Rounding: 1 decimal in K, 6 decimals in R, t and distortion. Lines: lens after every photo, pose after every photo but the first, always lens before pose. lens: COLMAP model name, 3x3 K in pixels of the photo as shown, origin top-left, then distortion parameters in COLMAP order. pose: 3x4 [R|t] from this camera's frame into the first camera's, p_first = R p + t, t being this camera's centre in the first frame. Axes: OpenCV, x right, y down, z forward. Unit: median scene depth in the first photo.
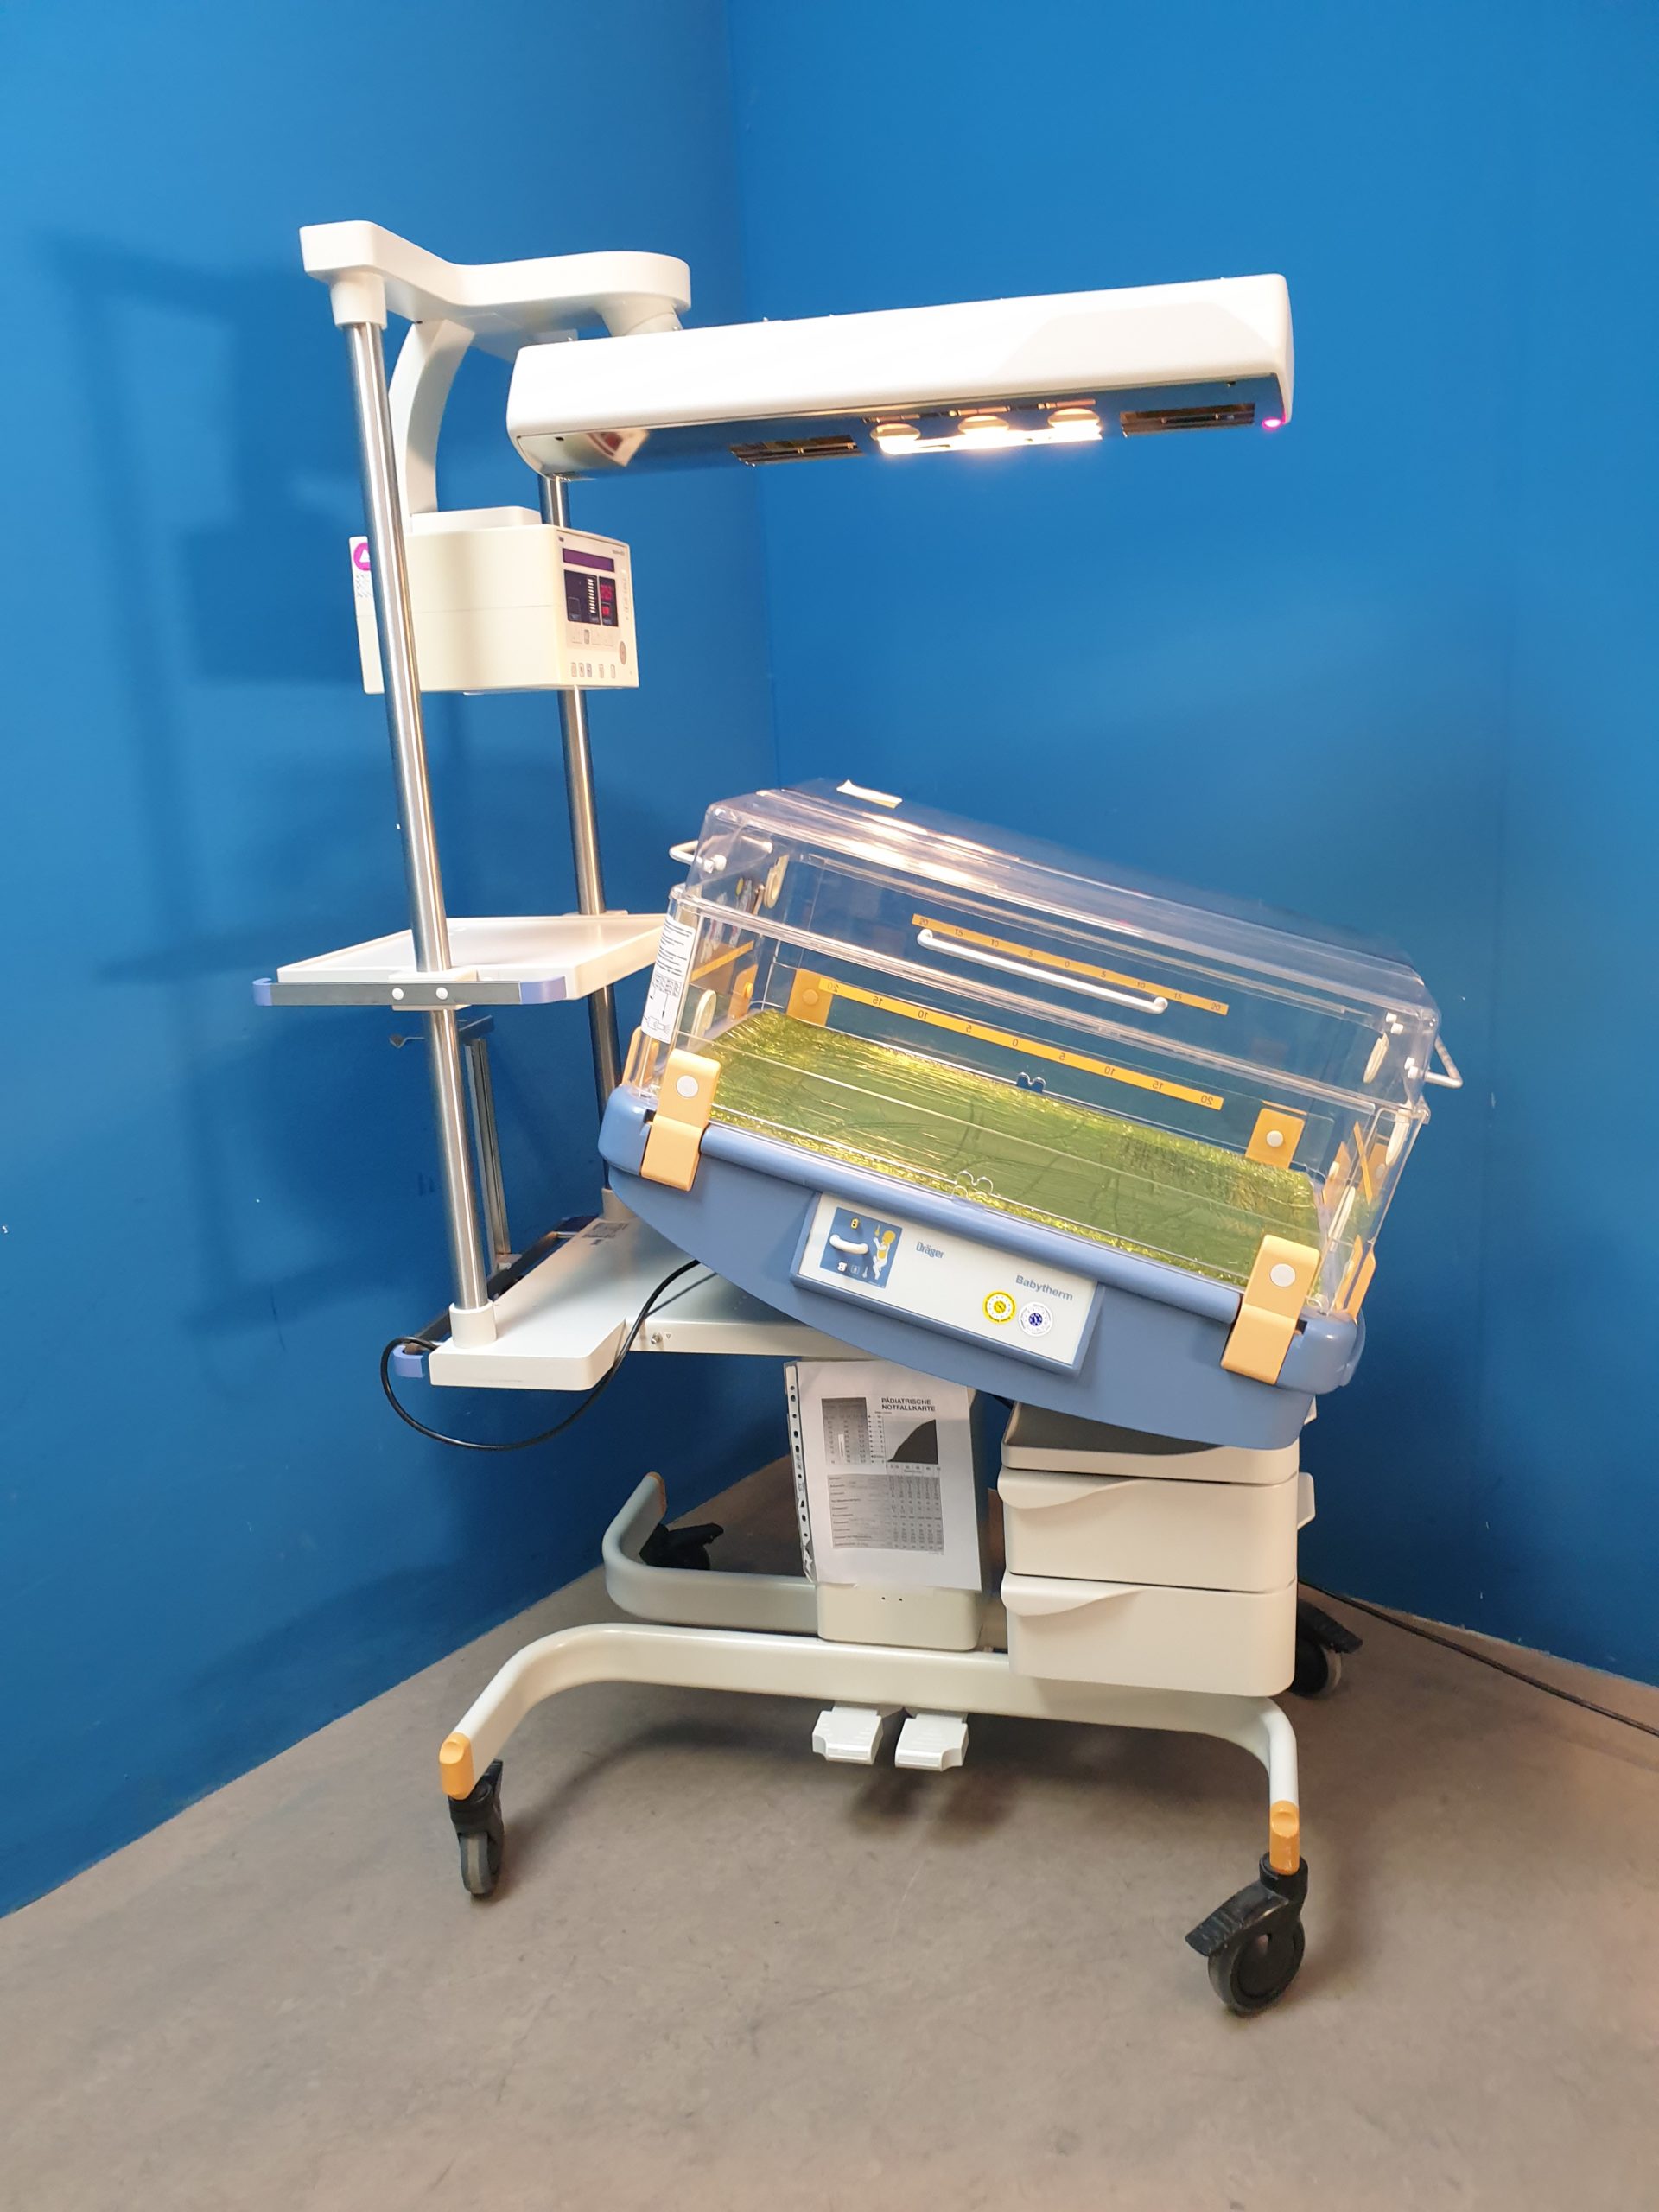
lens RADIAL K [[1724.2, 0, 822.3], [0, 1724.2, 1107.0], [0, 0, 1]] dist [0.019550, 0.007997]
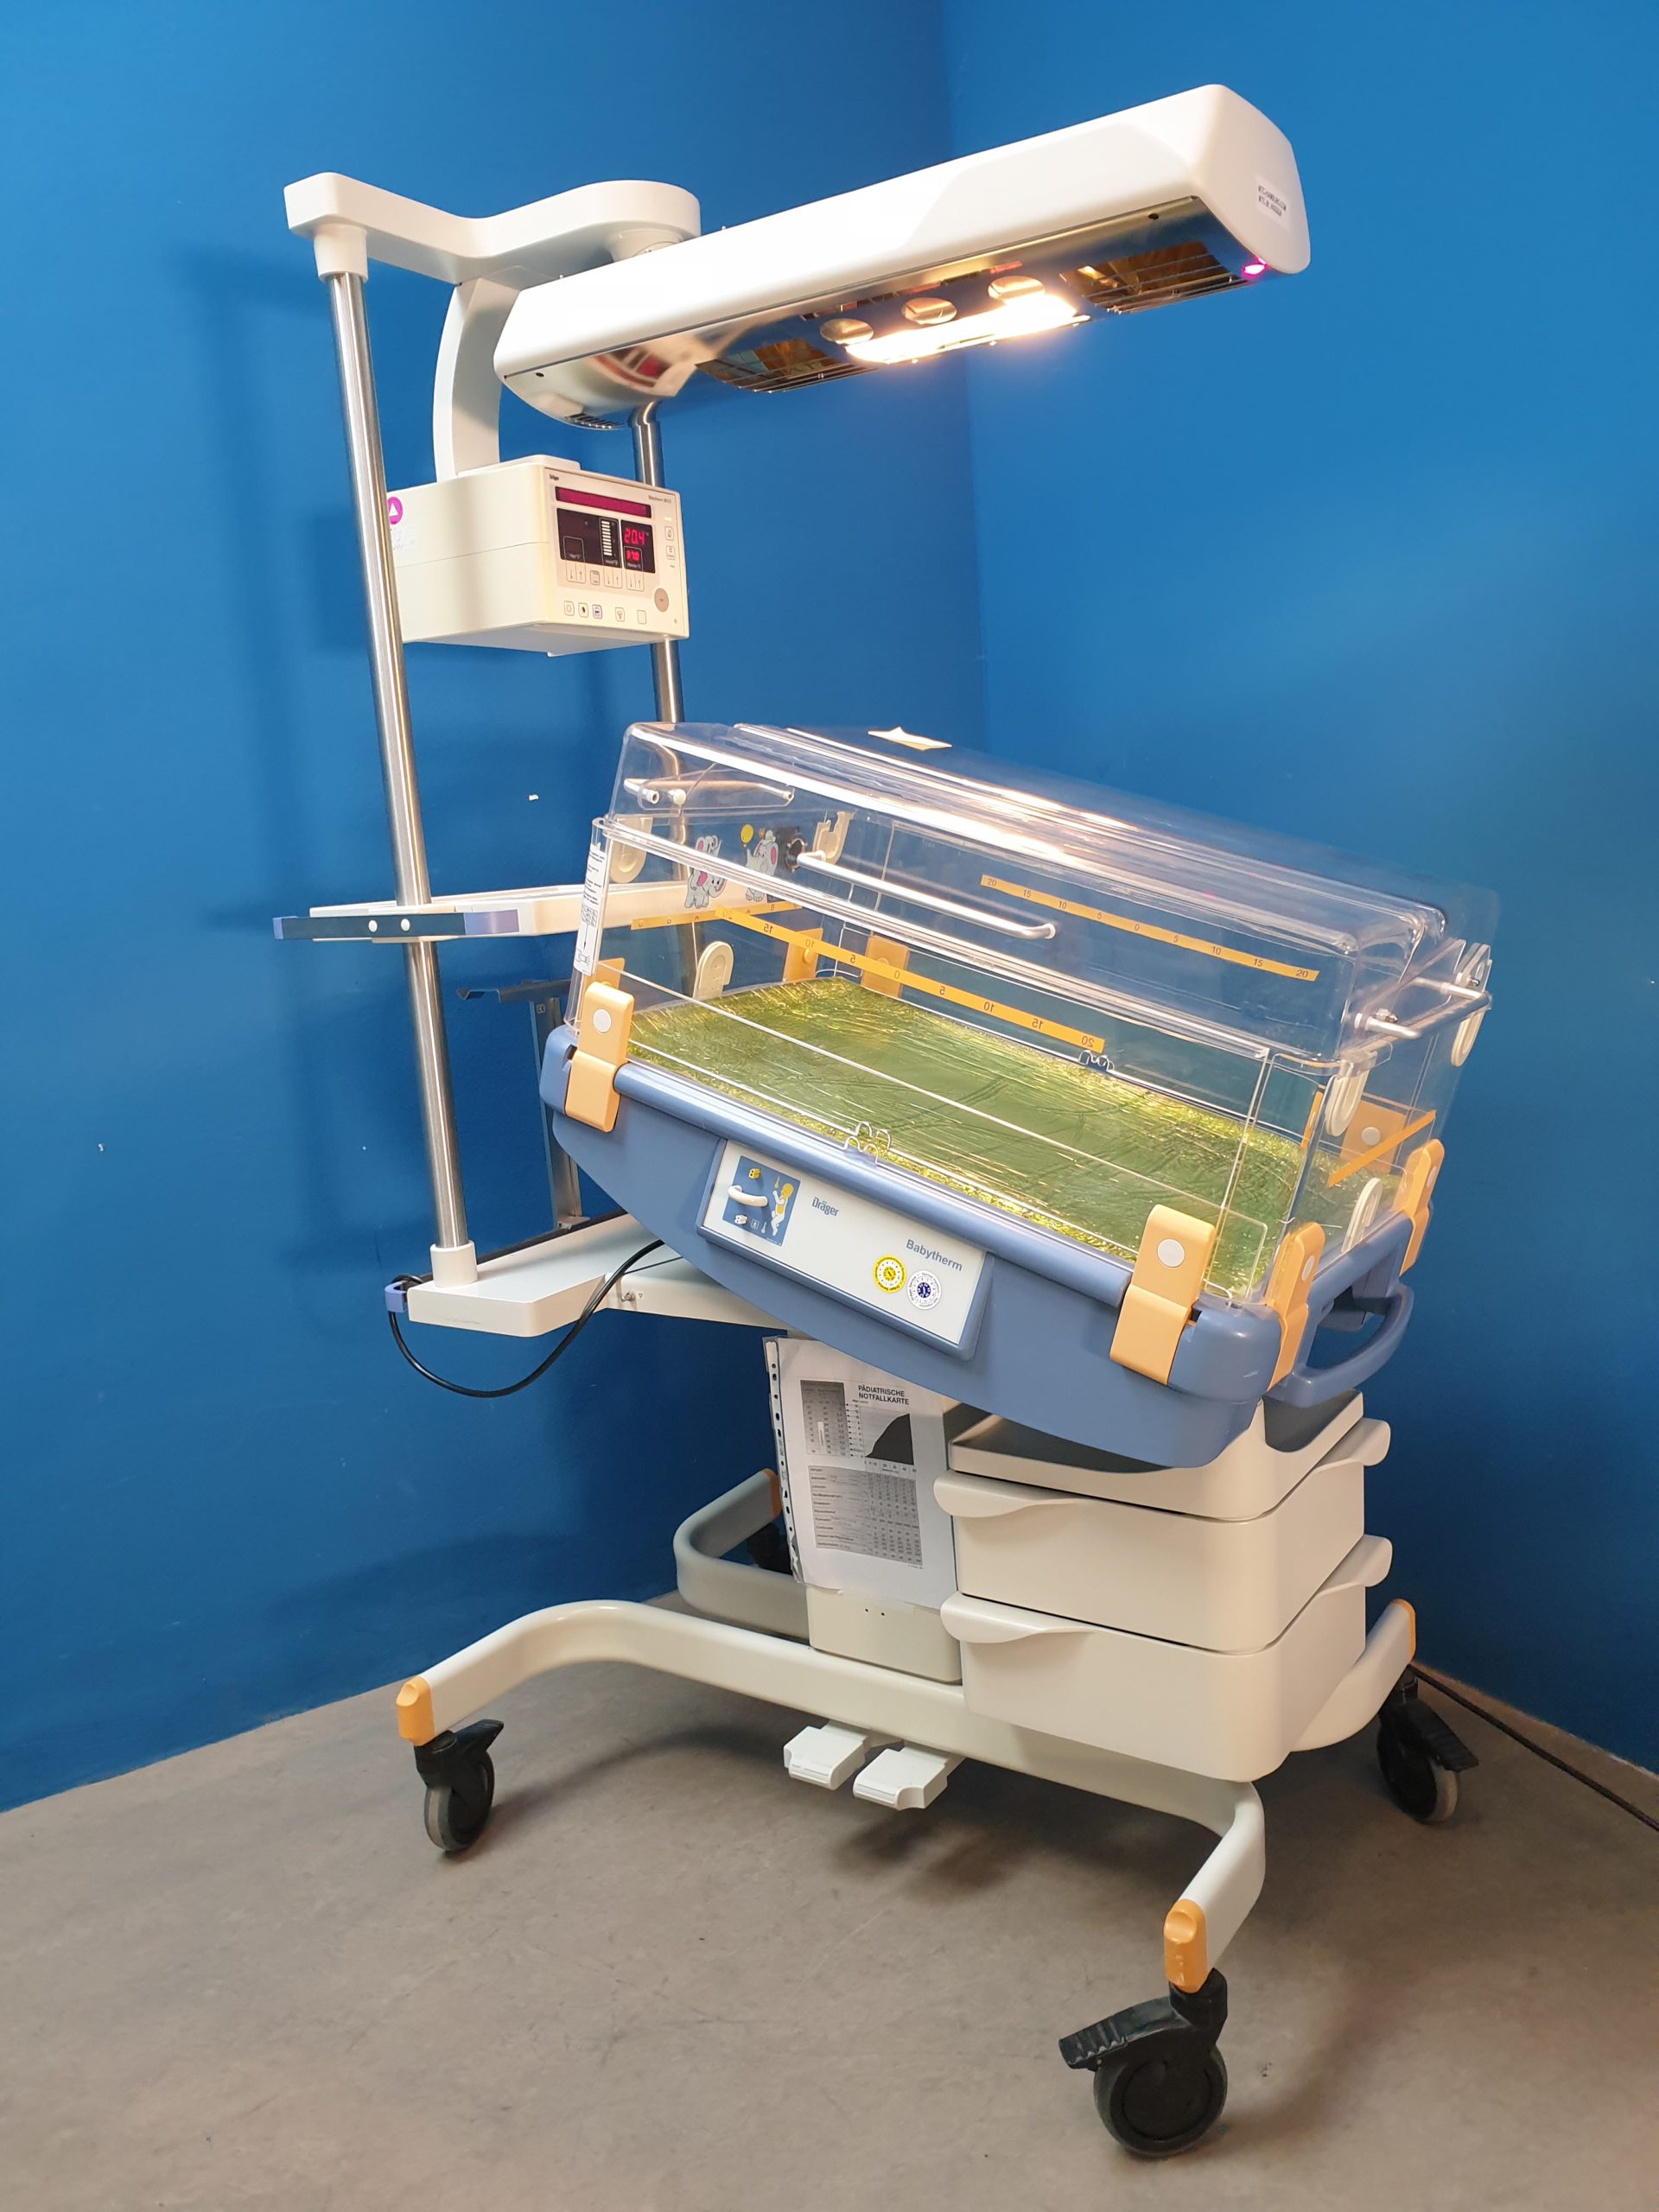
lens RADIAL K [[1708.6, 0, 829.5], [0, 1708.6, 1106.0], [0, 0, 1]] dist [0.020890, 0.009114]
pose [[0.939698, 0.045405, -0.338978, 0.335045], [-0.062031, 0.997336, -0.038369, 0.058887], [0.336333, 0.057082, 0.940012, 0.137512]]
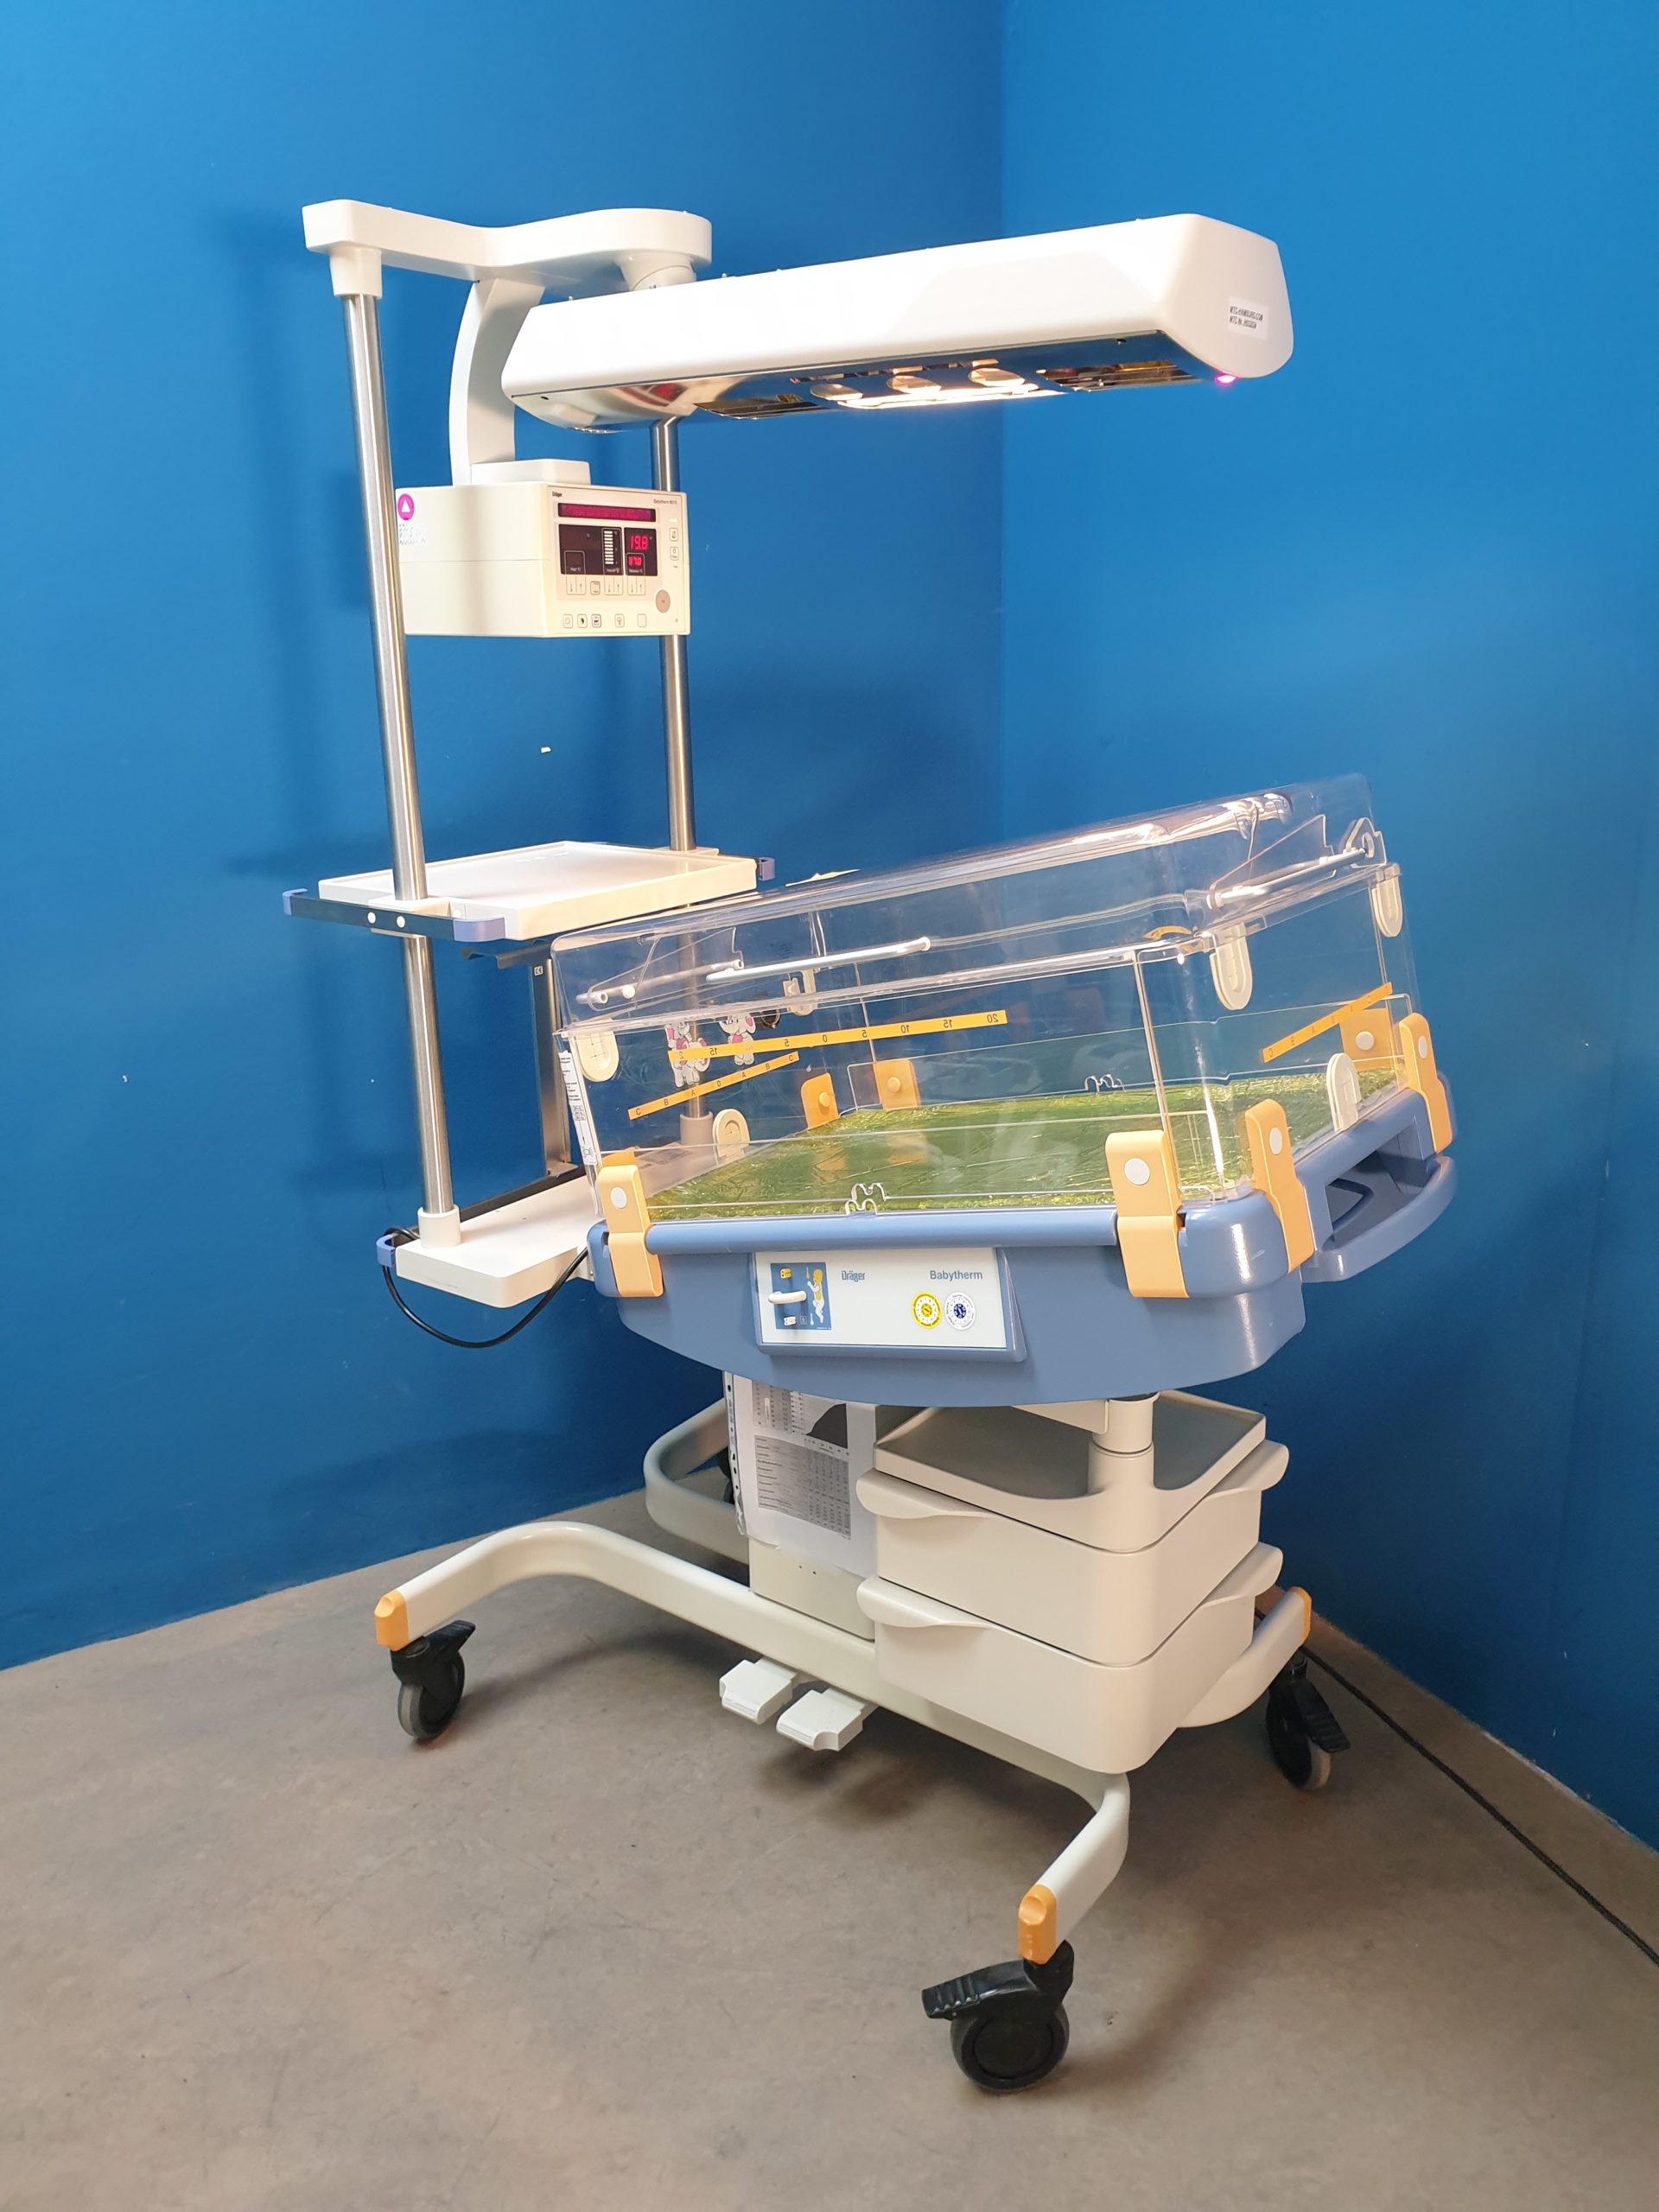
lens RADIAL K [[1710.9, 0, 820.6], [0, 1710.9, 1065.5], [0, 0, 1]] dist [0.021960, 0.005728]
pose [[0.919112, 0.138641, -0.368799, 0.399072], [-0.121292, 0.990150, 0.069942, -0.078411], [0.374863, -0.019552, 0.926874, 0.099843]]
